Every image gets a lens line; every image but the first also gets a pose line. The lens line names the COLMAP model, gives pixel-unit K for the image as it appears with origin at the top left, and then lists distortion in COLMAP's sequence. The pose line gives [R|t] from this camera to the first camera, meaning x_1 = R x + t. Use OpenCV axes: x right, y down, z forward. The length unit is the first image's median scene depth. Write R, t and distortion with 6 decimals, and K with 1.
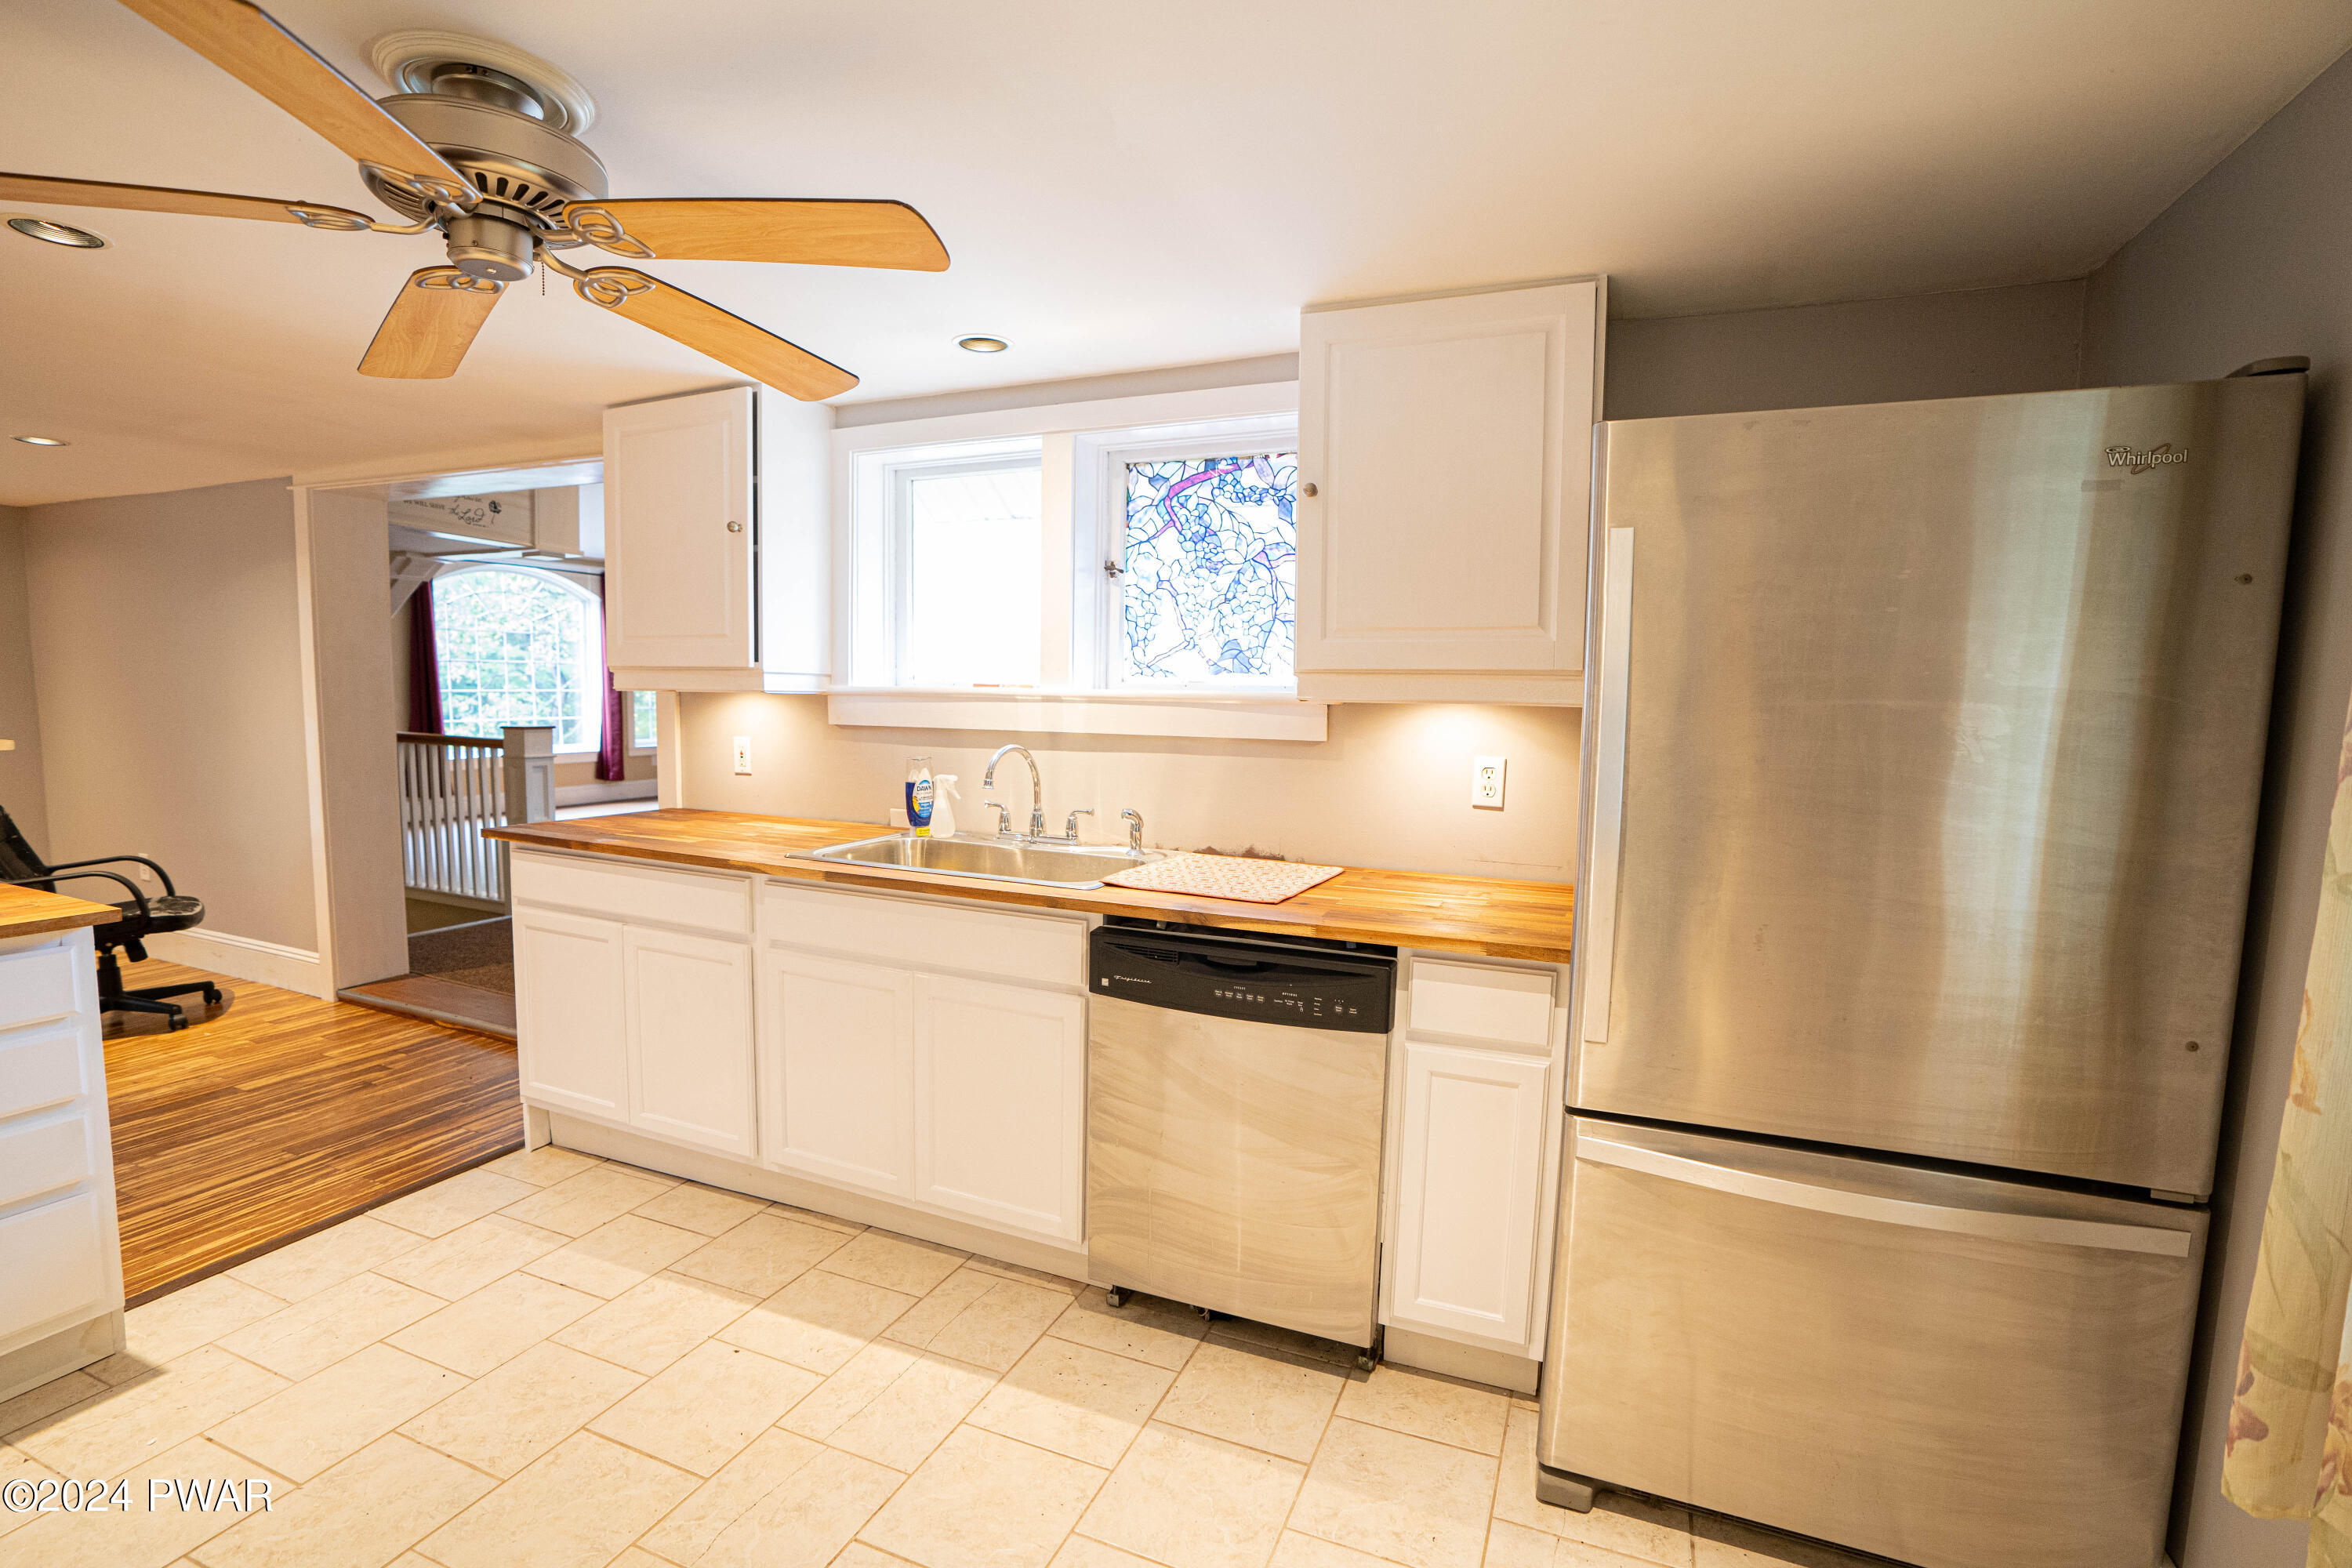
lens RADIAL K [[1104.6, 0, 1190.8], [0, 1104.6, 803.7], [0, 0, 1]] dist [-0.064946, 0.020553]
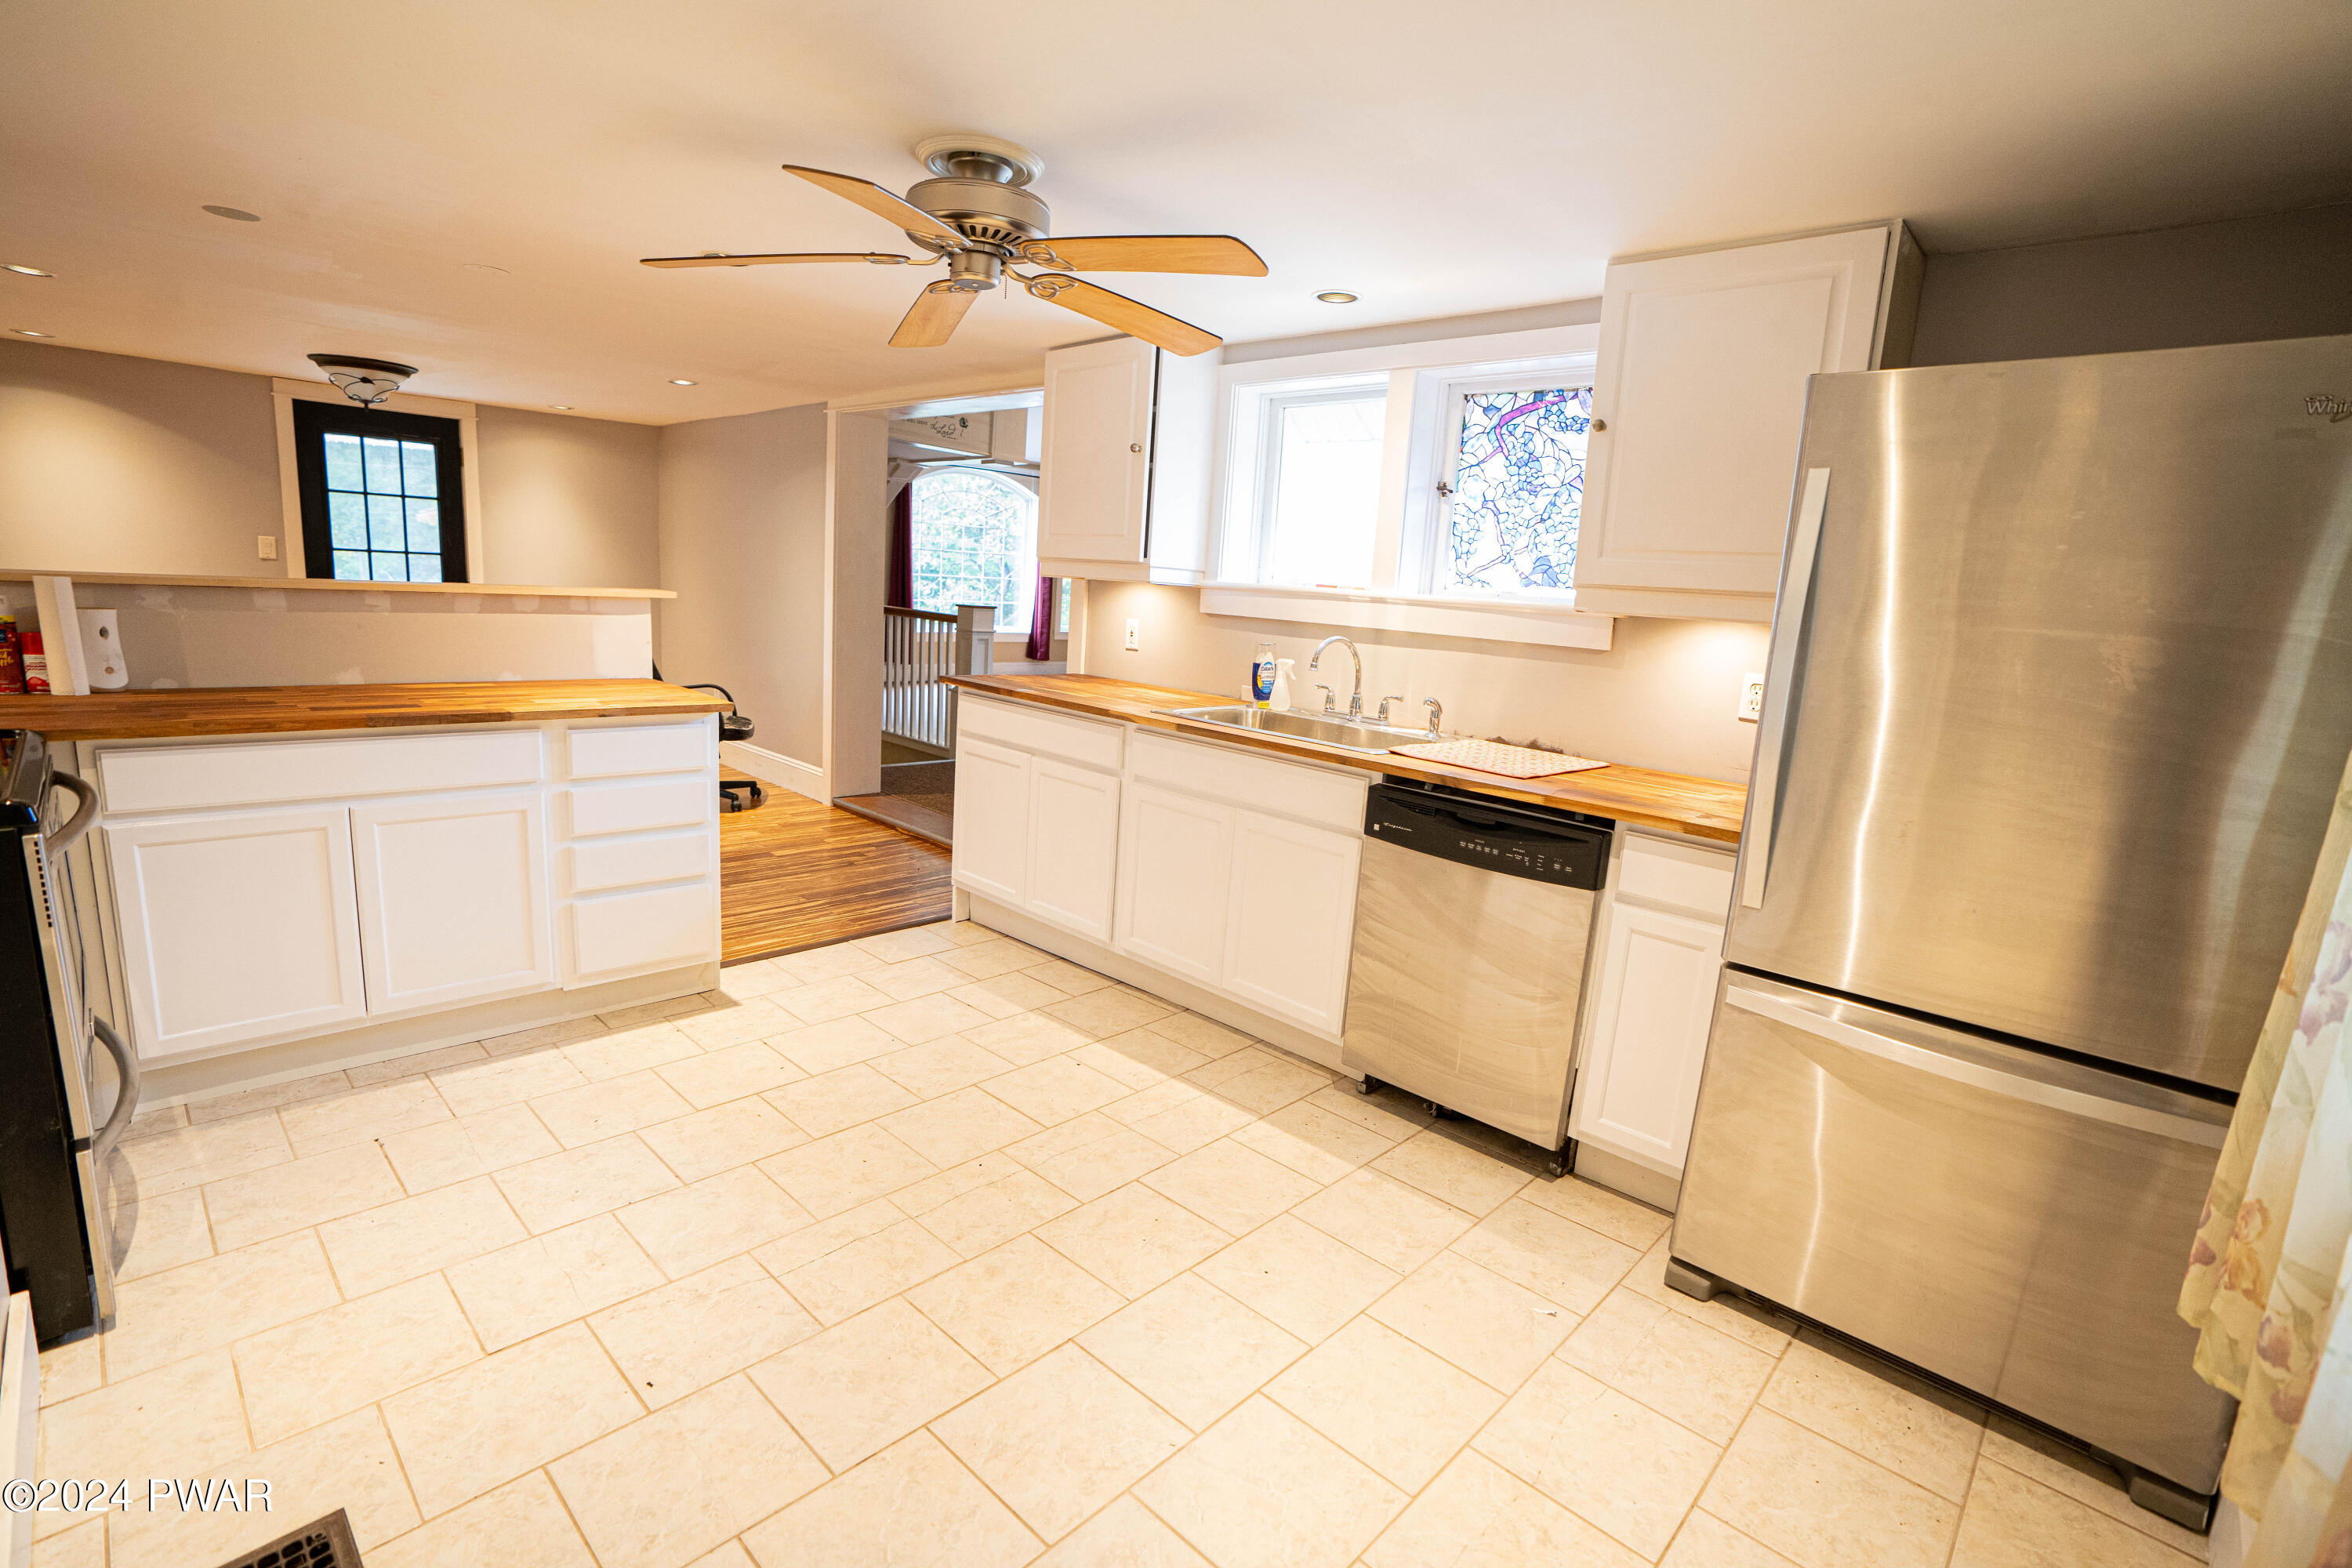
lens RADIAL K [[1104.6, 0, 1186.7], [0, 1104.6, 790.8], [0, 0, 1]] dist [-0.064946, 0.020553]
pose [[0.933633, 0.106469, -0.342043, 0.120750], [-0.082899, 0.993108, 0.082848, 0.029713], [0.348506, -0.048995, 0.936025, -0.198898]]
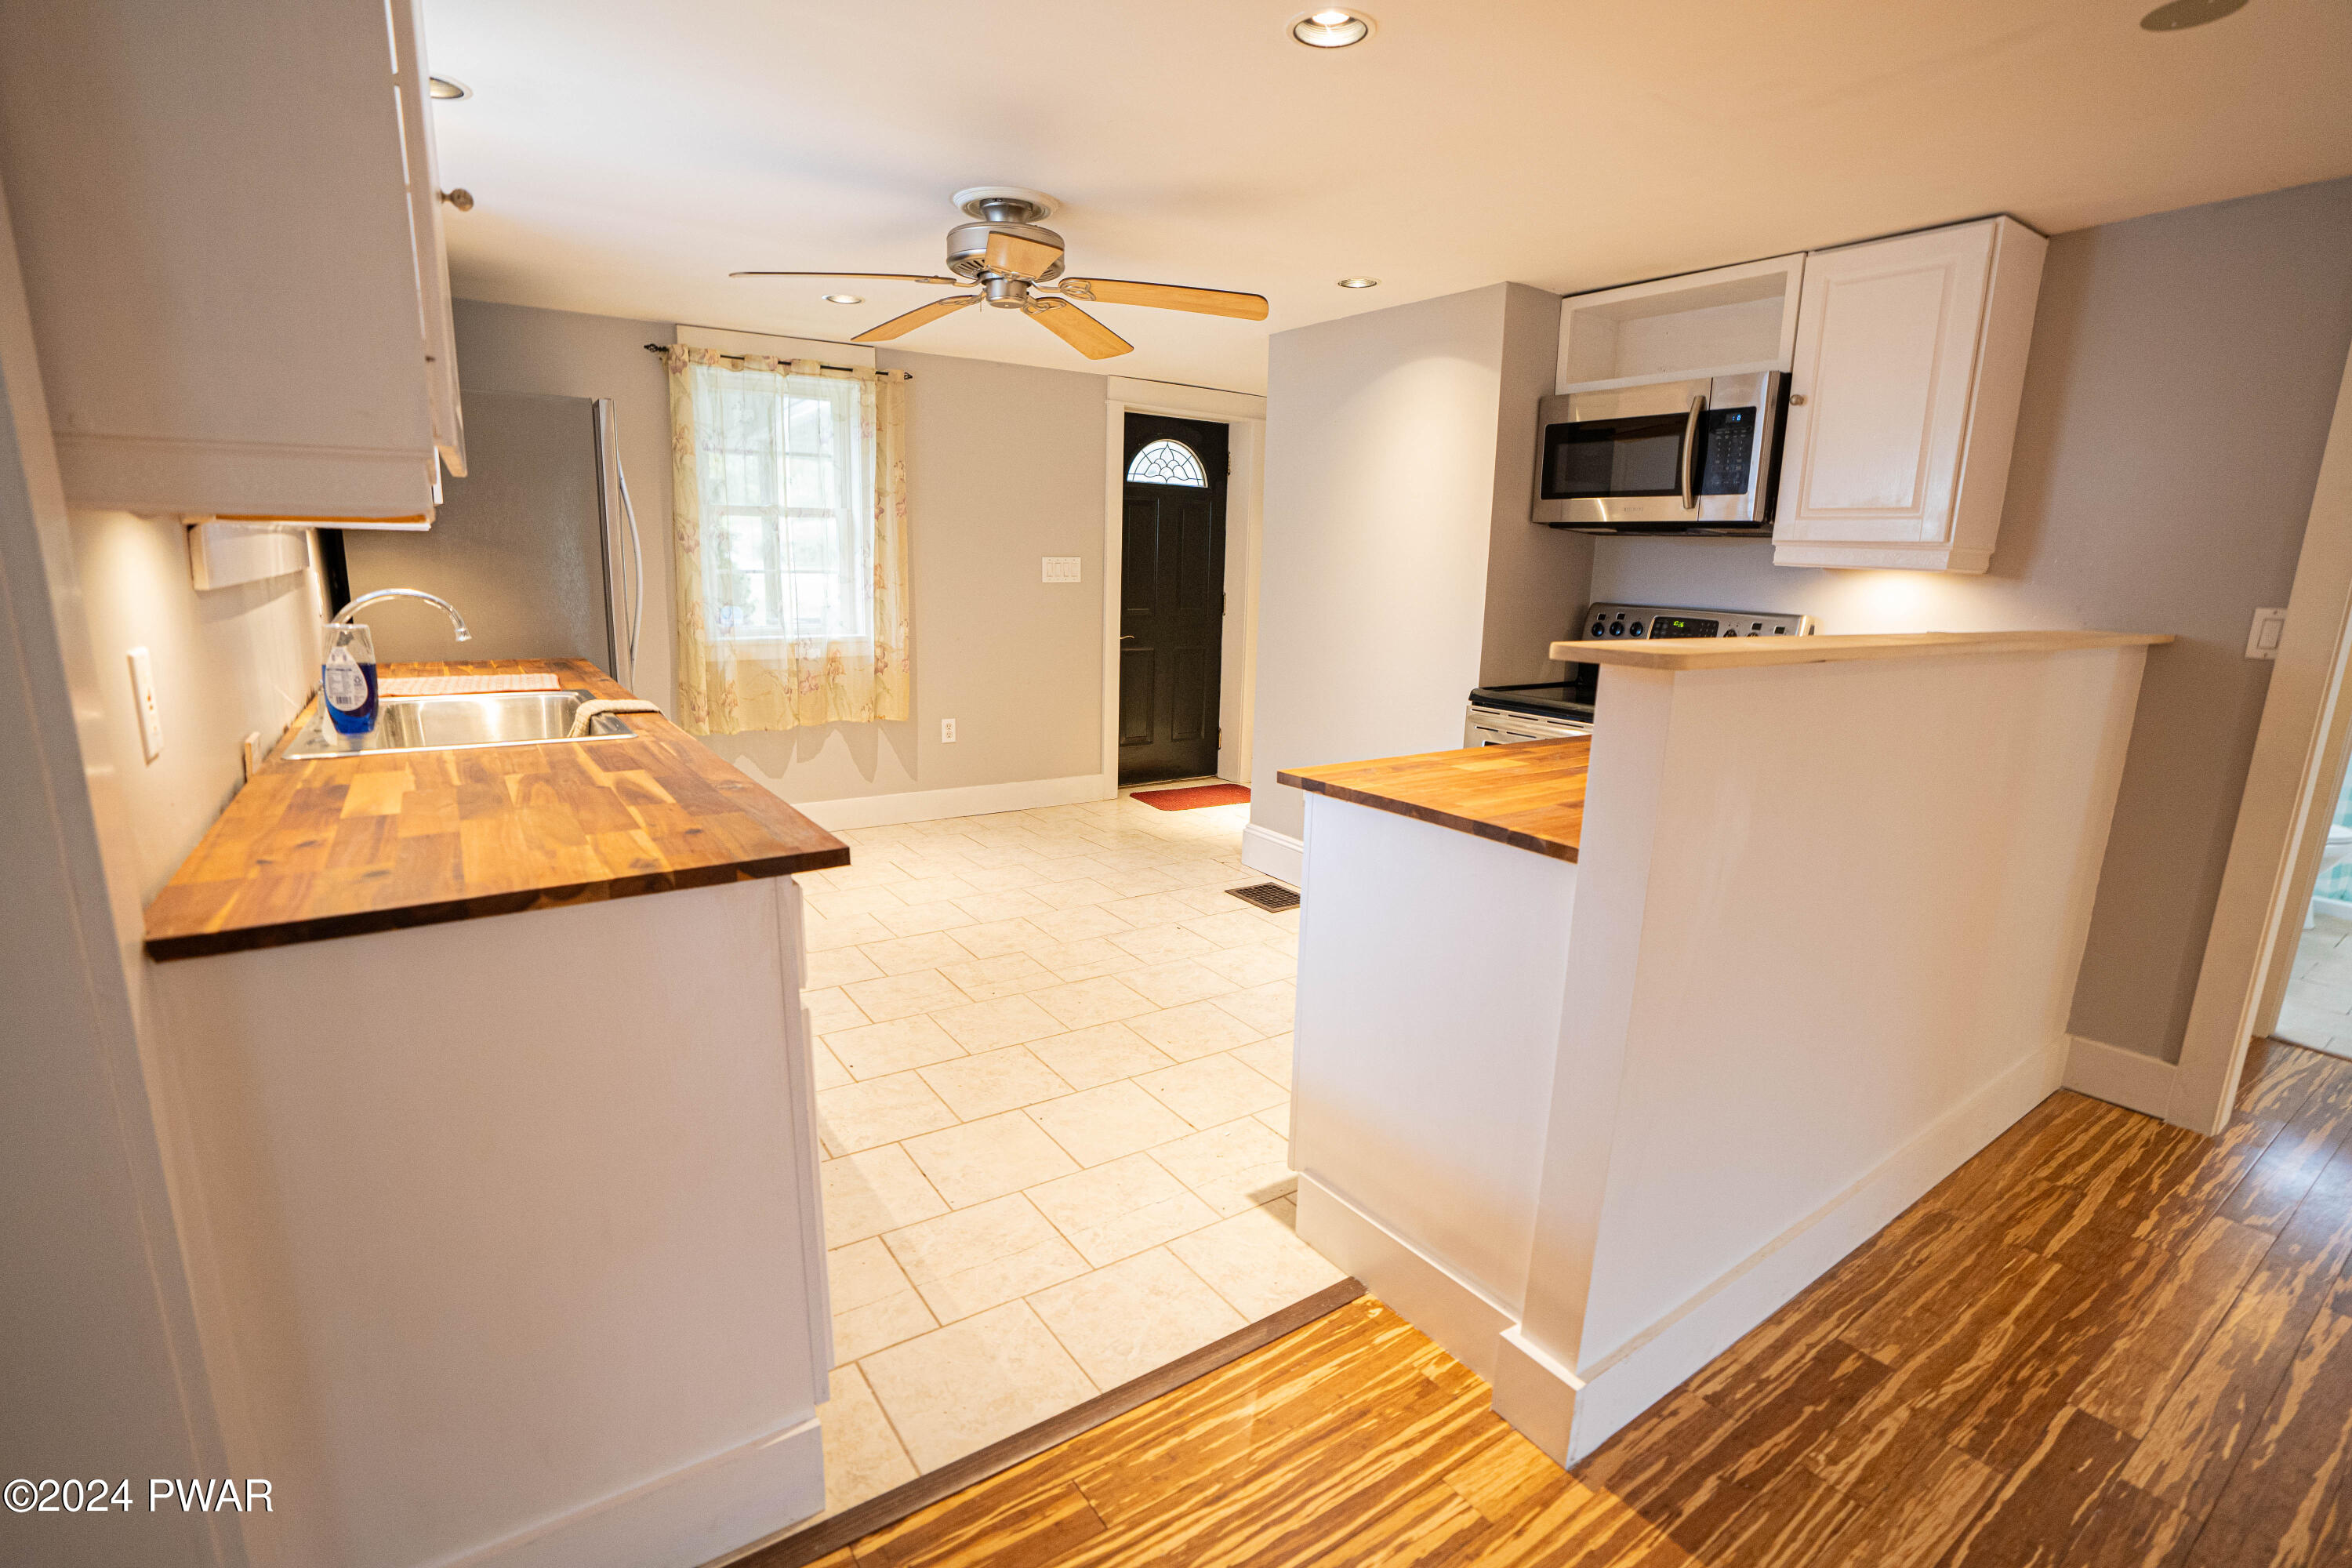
lens RADIAL K [[1104.6, 0, 1178.2], [0, 1104.6, 794.1], [0, 0, 1]] dist [-0.064946, 0.020553]
pose [[-0.840927, -0.155684, 0.518271, -1.113825], [0.017096, 0.949602, 0.312992, -0.151684], [-0.540879, 0.272064, -0.795884, 1.417324]]
